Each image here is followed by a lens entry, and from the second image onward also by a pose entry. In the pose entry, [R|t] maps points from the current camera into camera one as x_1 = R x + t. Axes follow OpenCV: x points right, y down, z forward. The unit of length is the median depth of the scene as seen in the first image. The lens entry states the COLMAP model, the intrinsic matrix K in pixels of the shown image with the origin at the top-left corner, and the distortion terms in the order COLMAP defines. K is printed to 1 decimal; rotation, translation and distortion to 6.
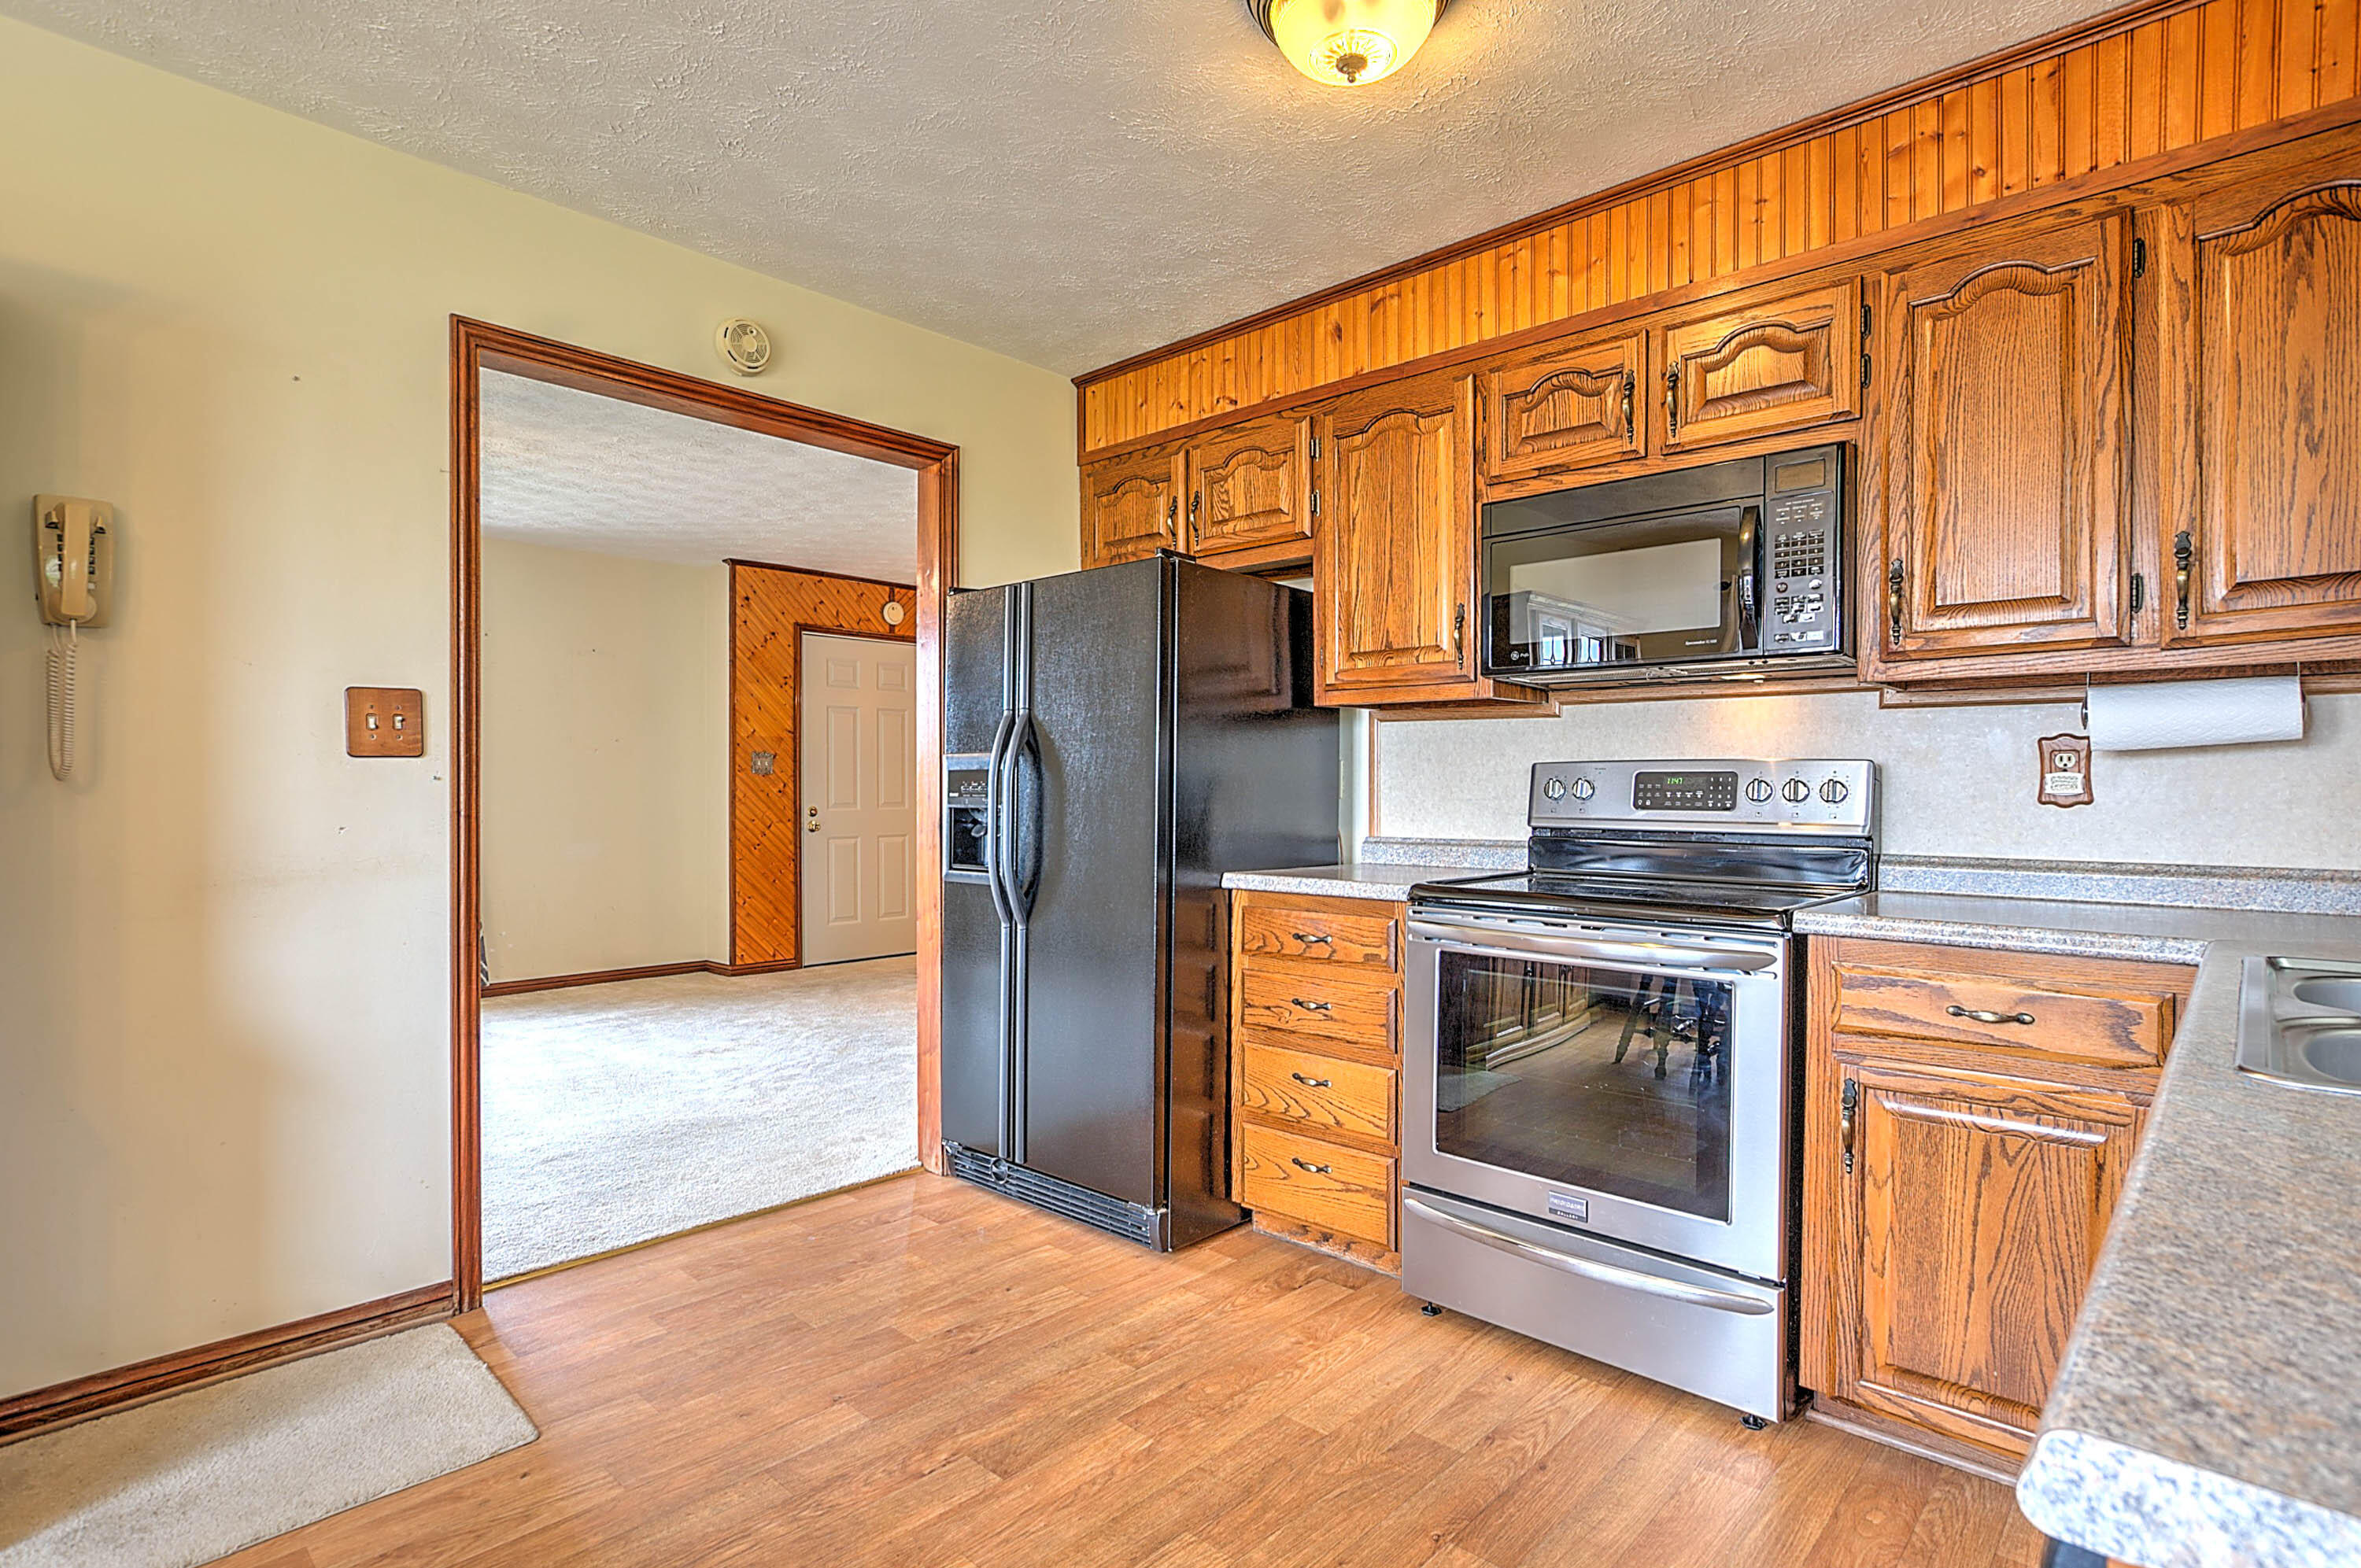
lens RADIAL K [[1175.8, 0, 1164.5], [0, 1175.8, 795.4], [0, 0, 1]] dist [-0.017305, 0.004630]
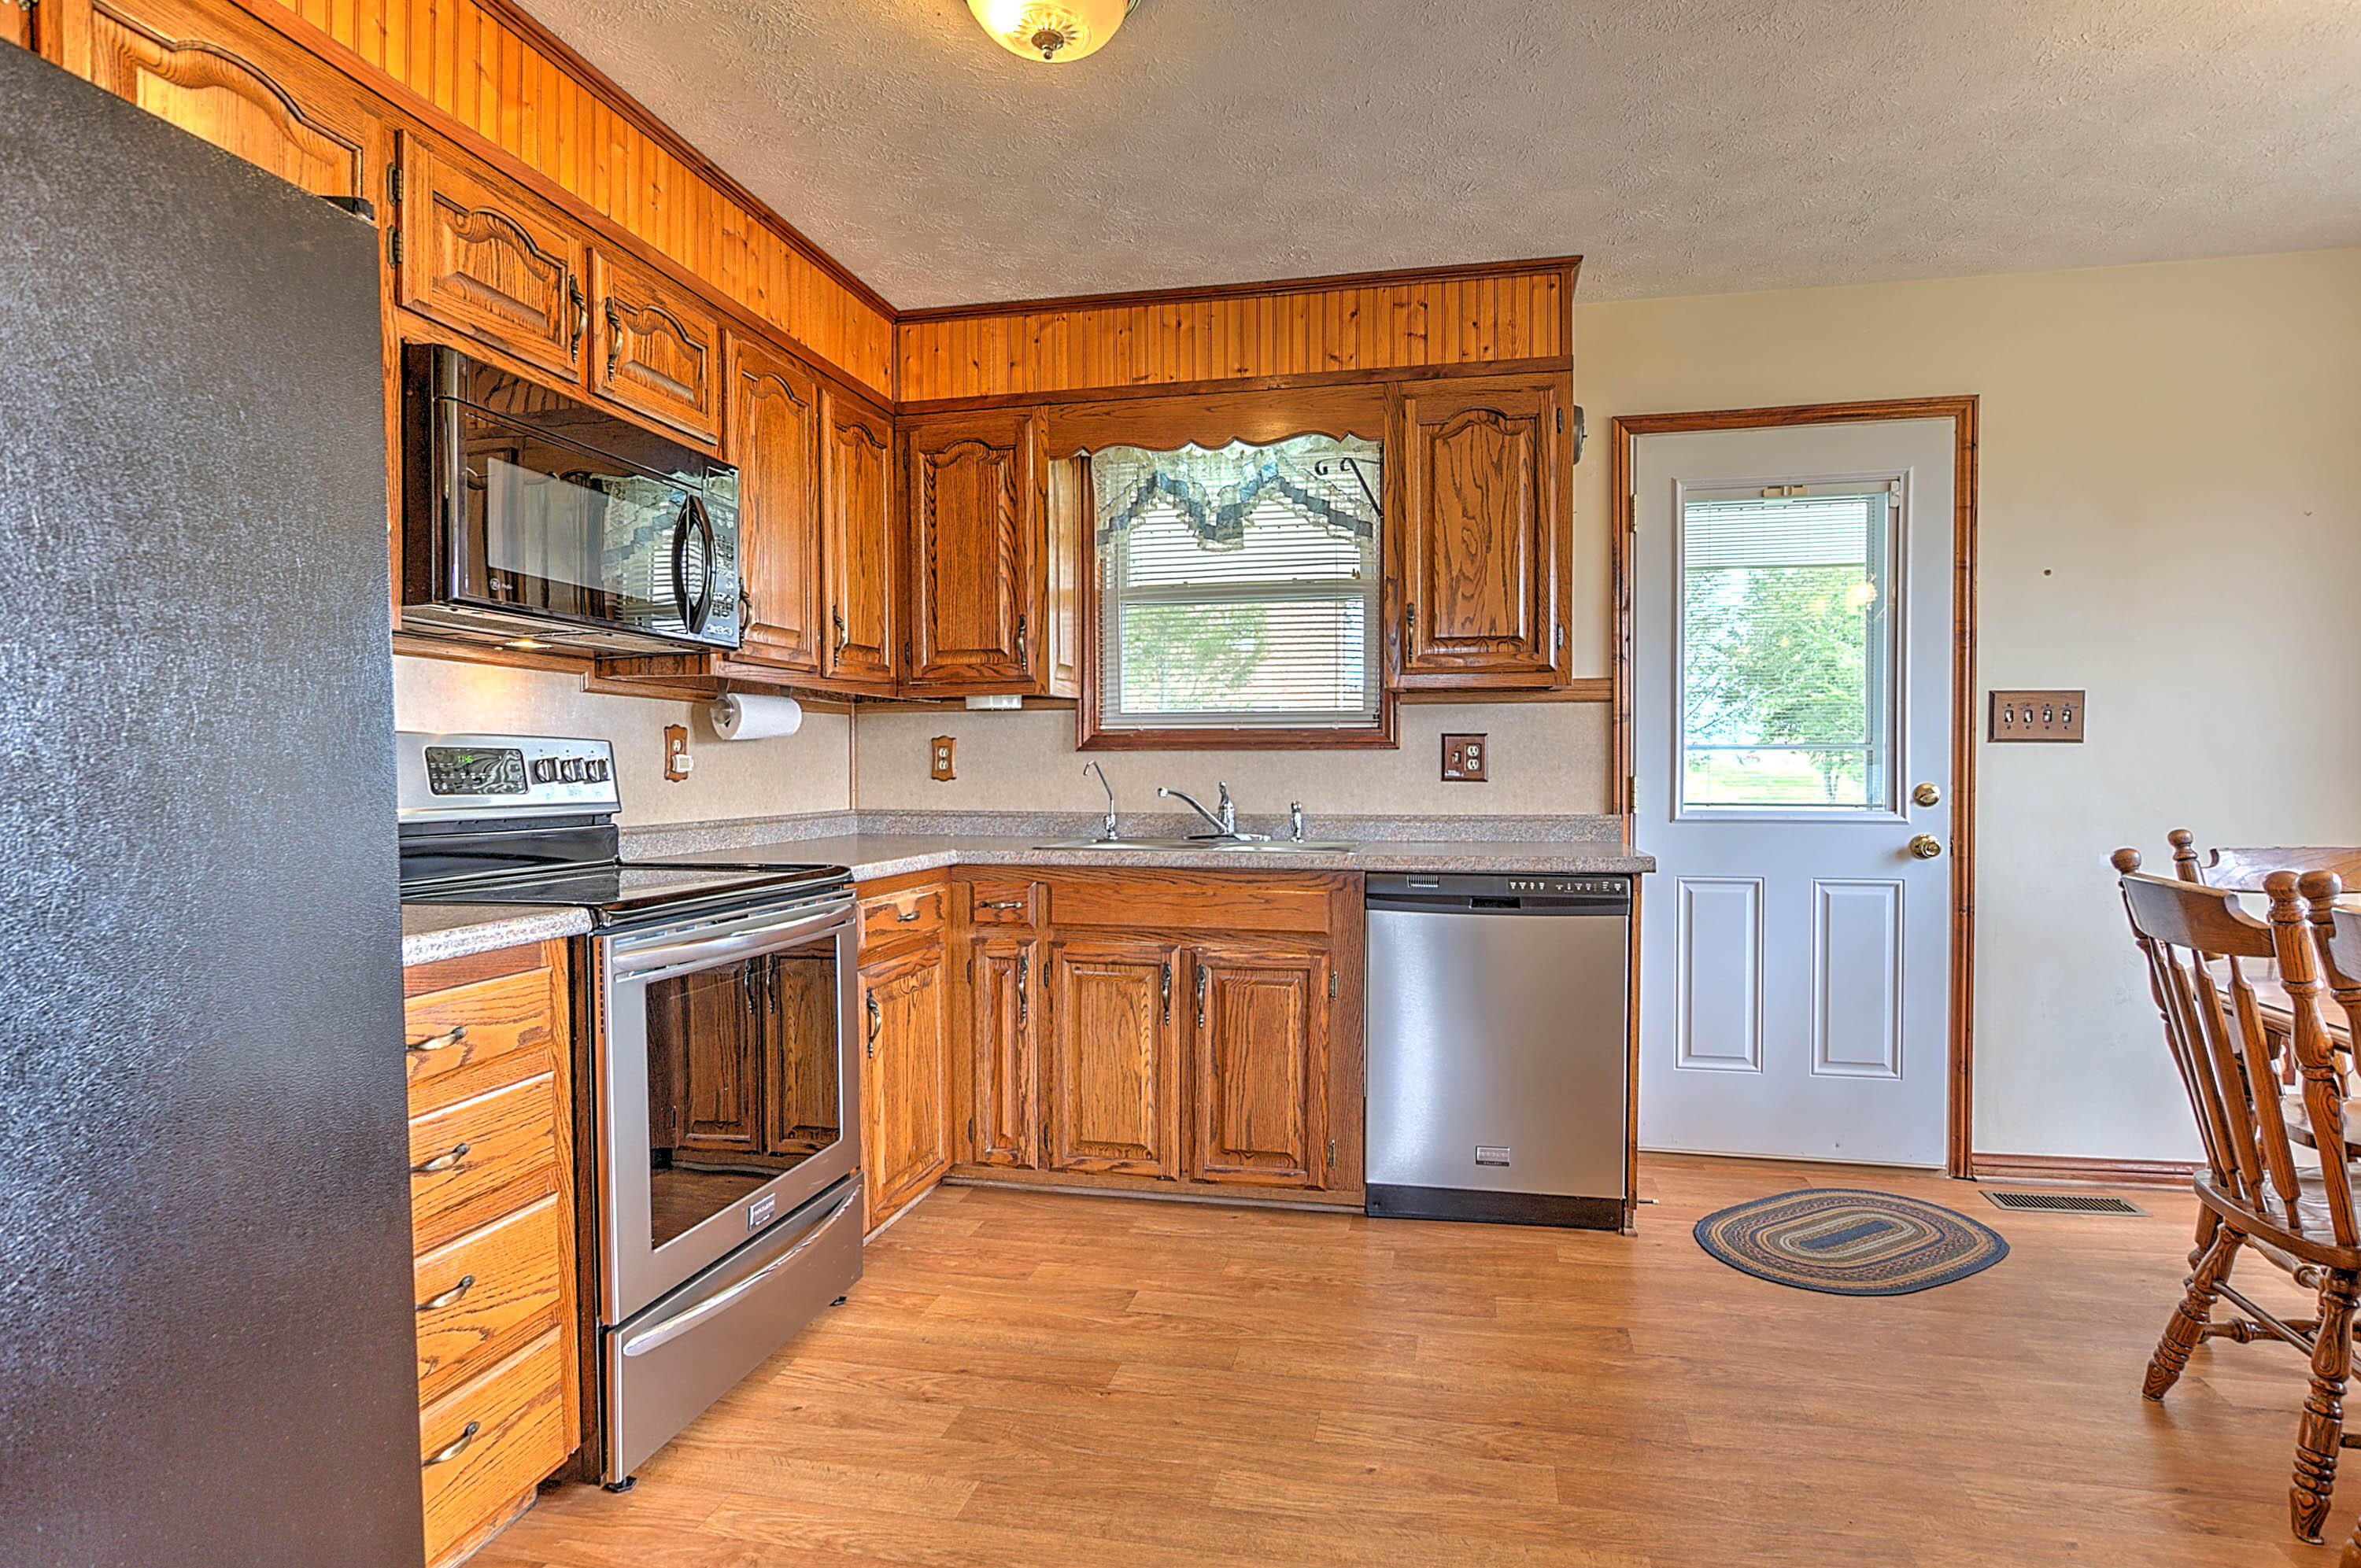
lens RADIAL K [[1175.8, 0, 1216.1], [0, 1175.8, 796.1], [0, 0, 1]] dist [-0.017305, 0.004630]
pose [[-0.536772, -0.023599, 0.843397, -0.395416], [0.005818, 0.999481, 0.031670, -0.006602], [-0.843707, 0.021907, -0.536357, 0.733888]]
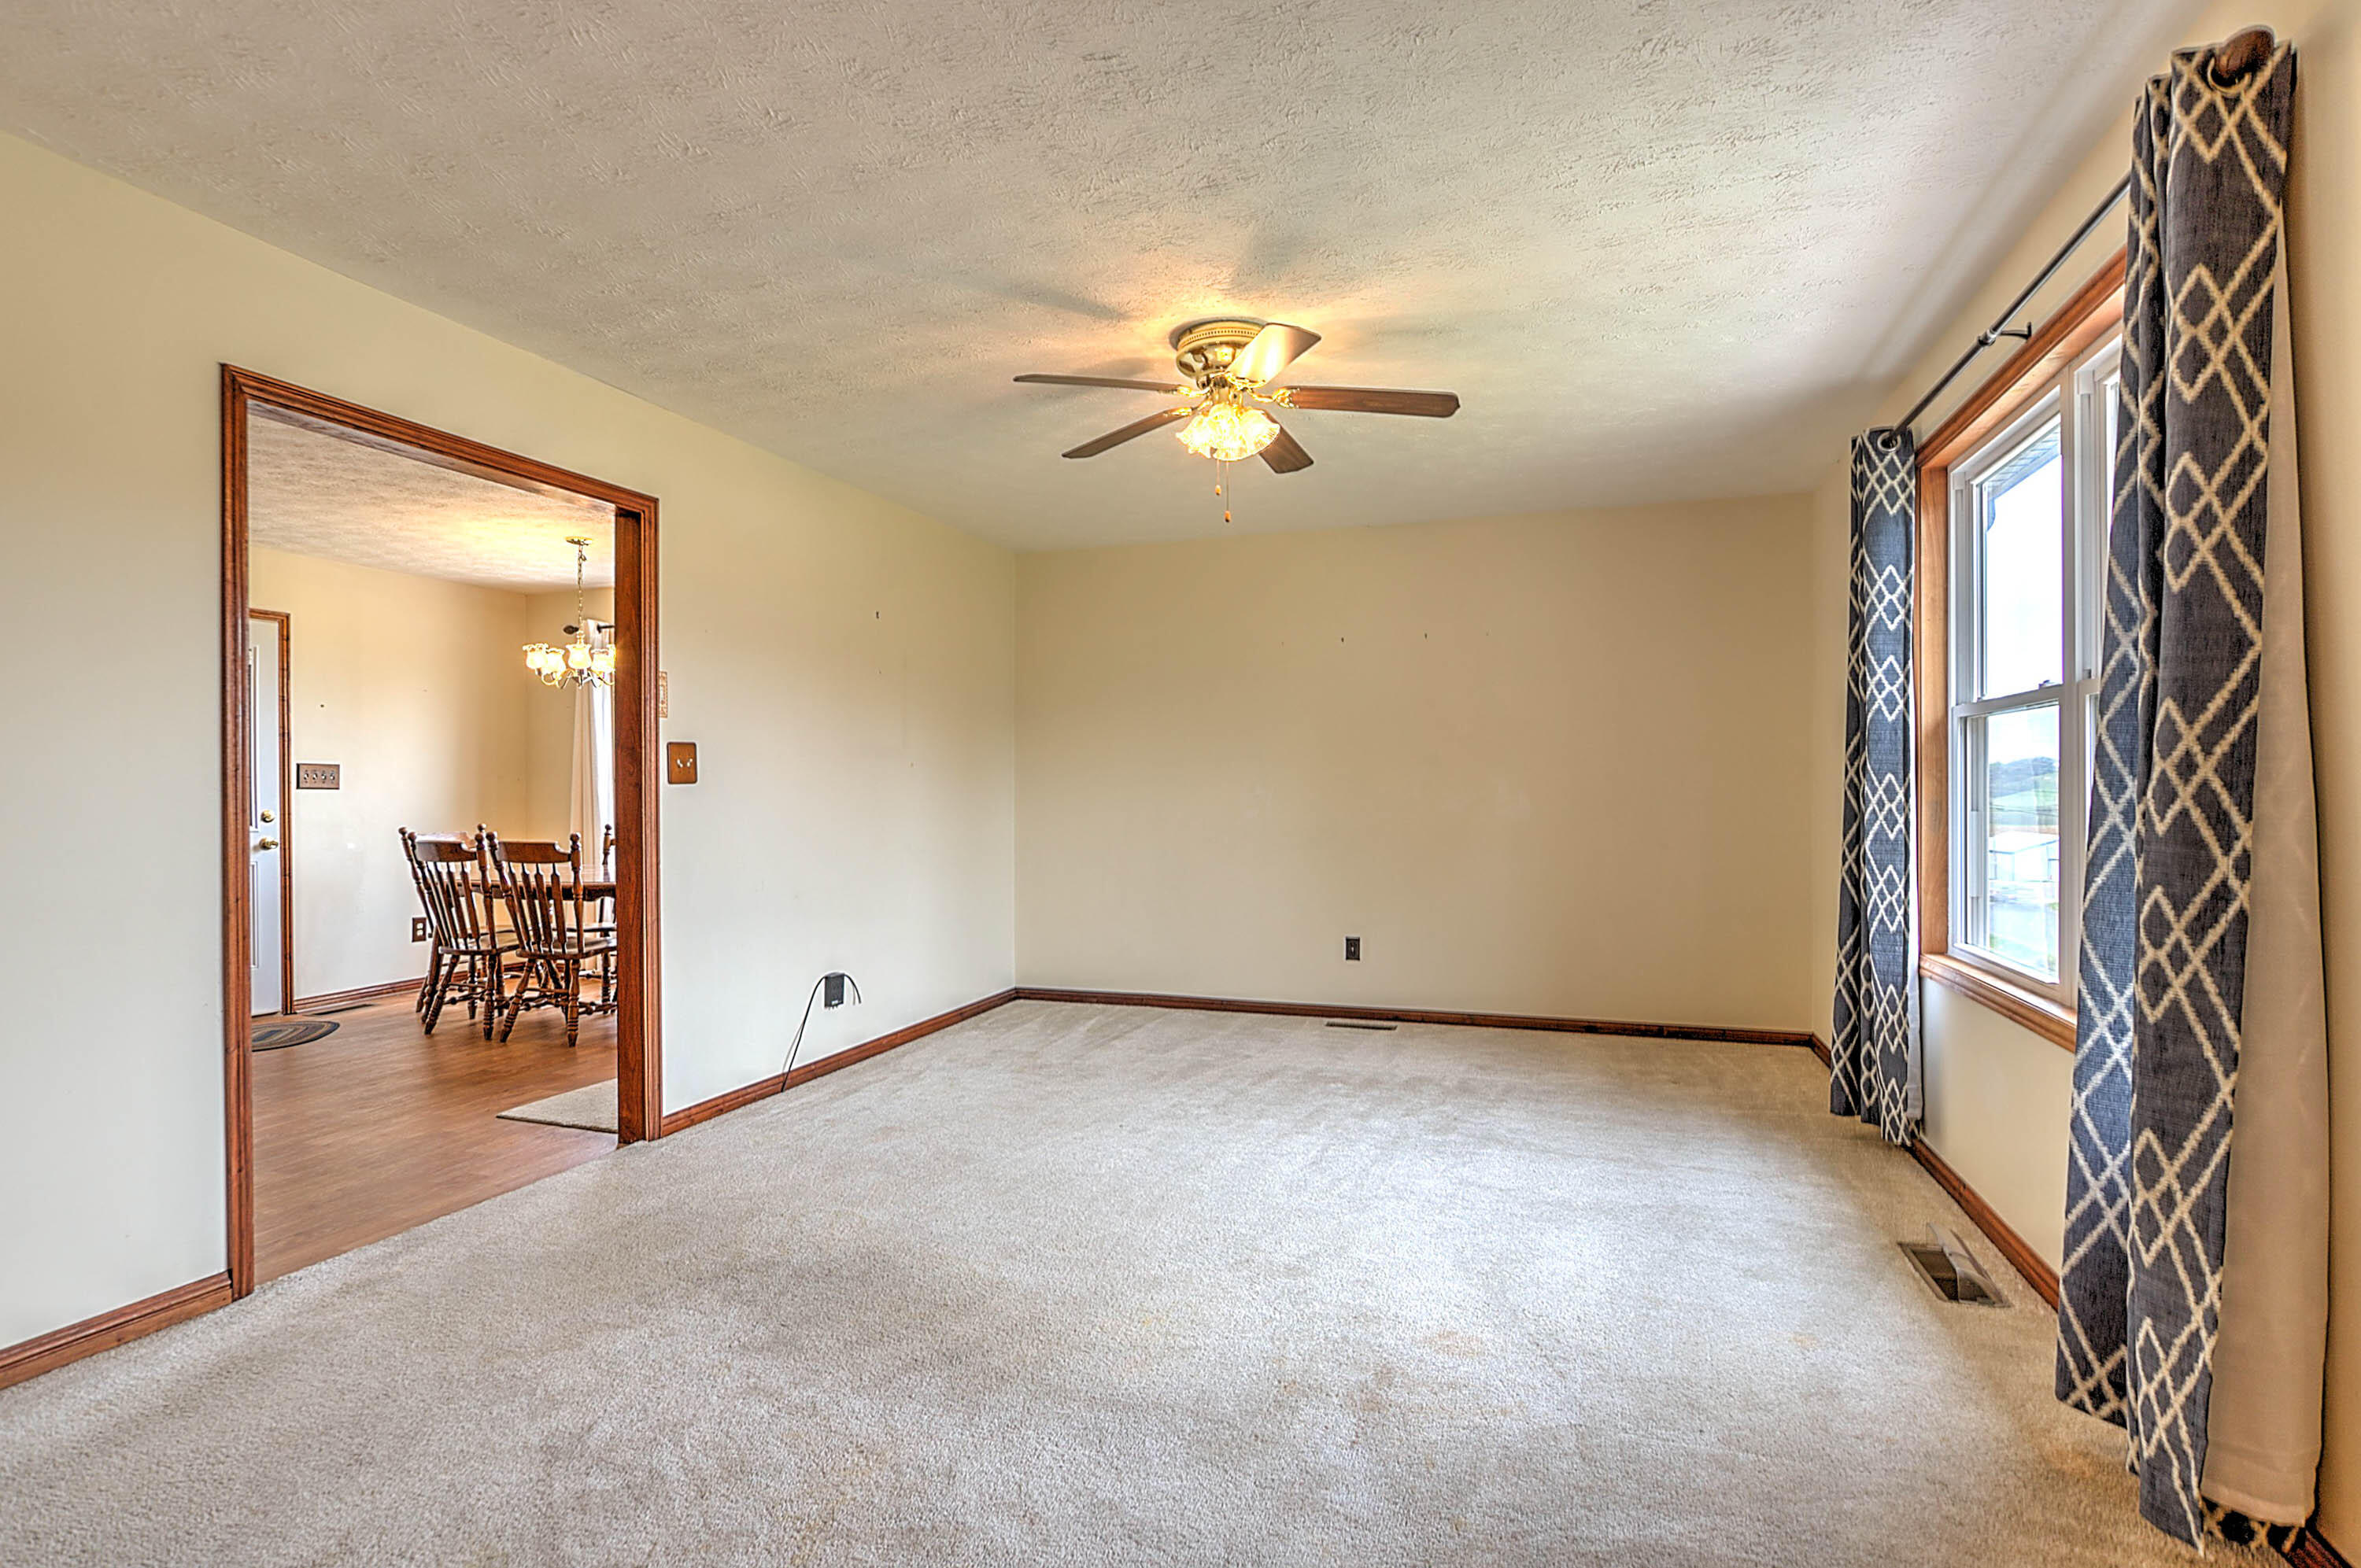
lens RADIAL K [[1175.8, 0, 1167.3], [0, 1175.8, 793.5], [0, 0, 1]] dist [-0.017305, 0.004630]
pose [[-0.899447, 0.003571, -0.437014, -0.372613], [0.000799, 0.999978, 0.006526, -0.019452], [0.437028, 0.005521, -0.899431, 1.874572]]
